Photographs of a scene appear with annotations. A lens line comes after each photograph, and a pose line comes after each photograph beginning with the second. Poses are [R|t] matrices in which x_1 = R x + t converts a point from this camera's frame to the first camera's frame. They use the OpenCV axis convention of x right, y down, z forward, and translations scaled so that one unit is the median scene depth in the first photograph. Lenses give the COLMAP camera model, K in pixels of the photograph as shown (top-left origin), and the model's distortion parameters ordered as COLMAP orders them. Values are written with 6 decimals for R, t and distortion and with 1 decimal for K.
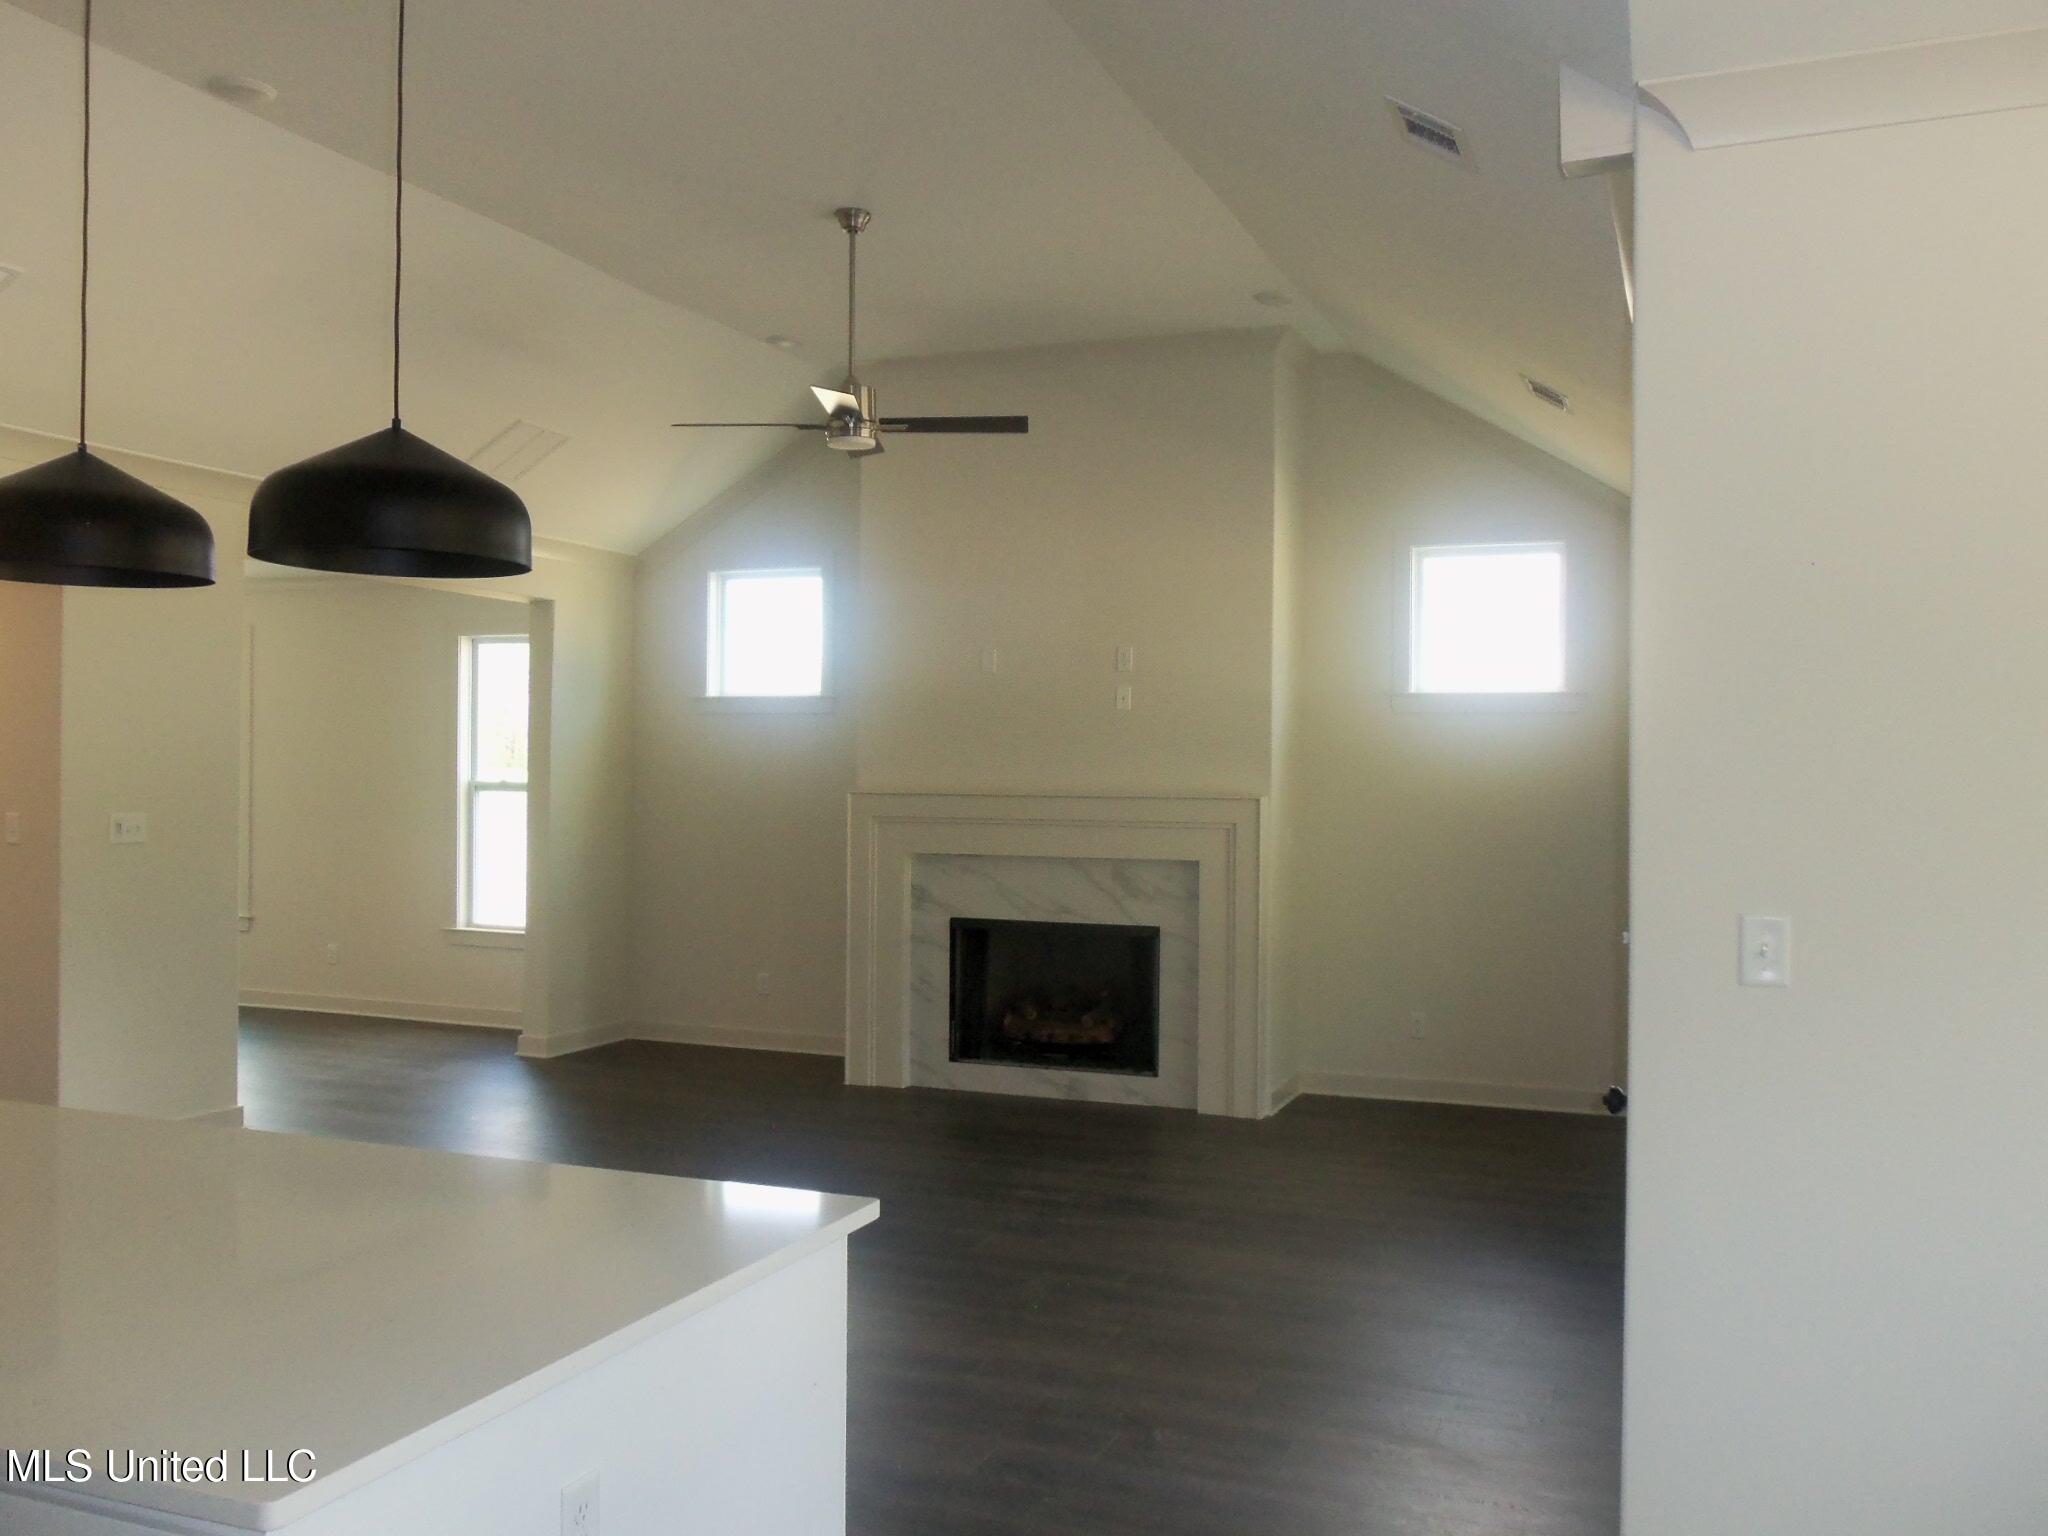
lens RADIAL K [[1703.0, 0, 1024.0], [0, 1703.0, 768.0], [0, 0, 1]] dist [-0.012542, -0.000804]
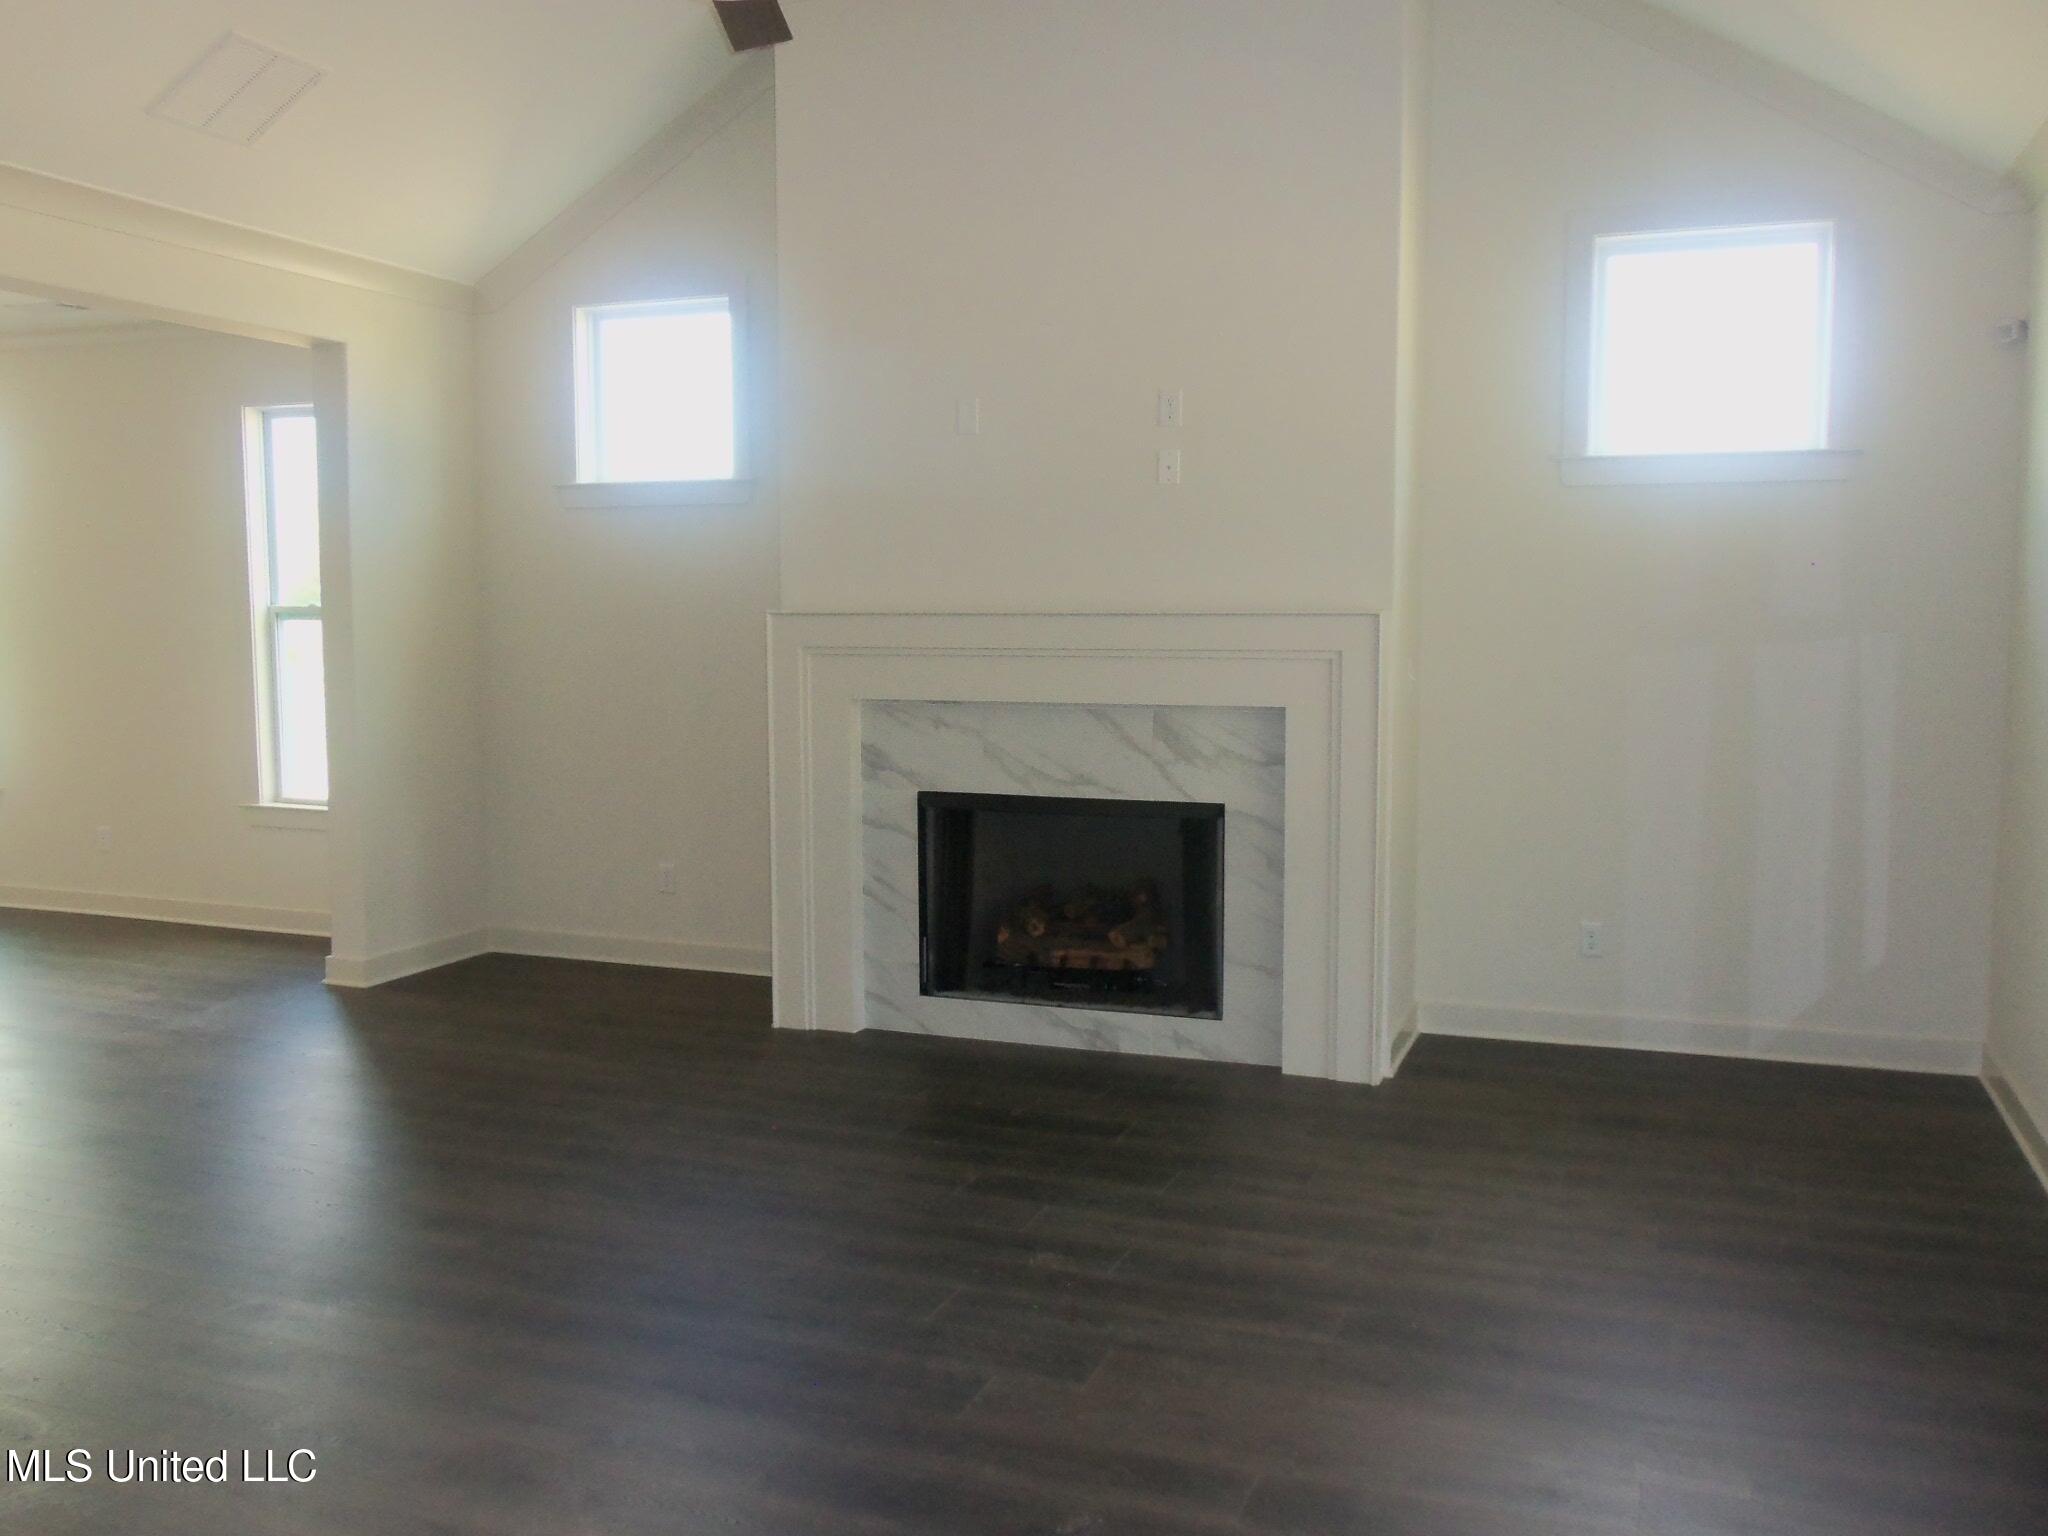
lens RADIAL K [[1703.0, 0, 1024.0], [0, 1703.0, 768.0], [0, 0, 1]] dist [-0.012542, -0.000804]
pose [[0.999830, -0.012146, 0.013851, -0.009798], [0.010712, 0.995001, 0.099291, 0.009873], [-0.014988, -0.099126, 0.994962, 0.312583]]
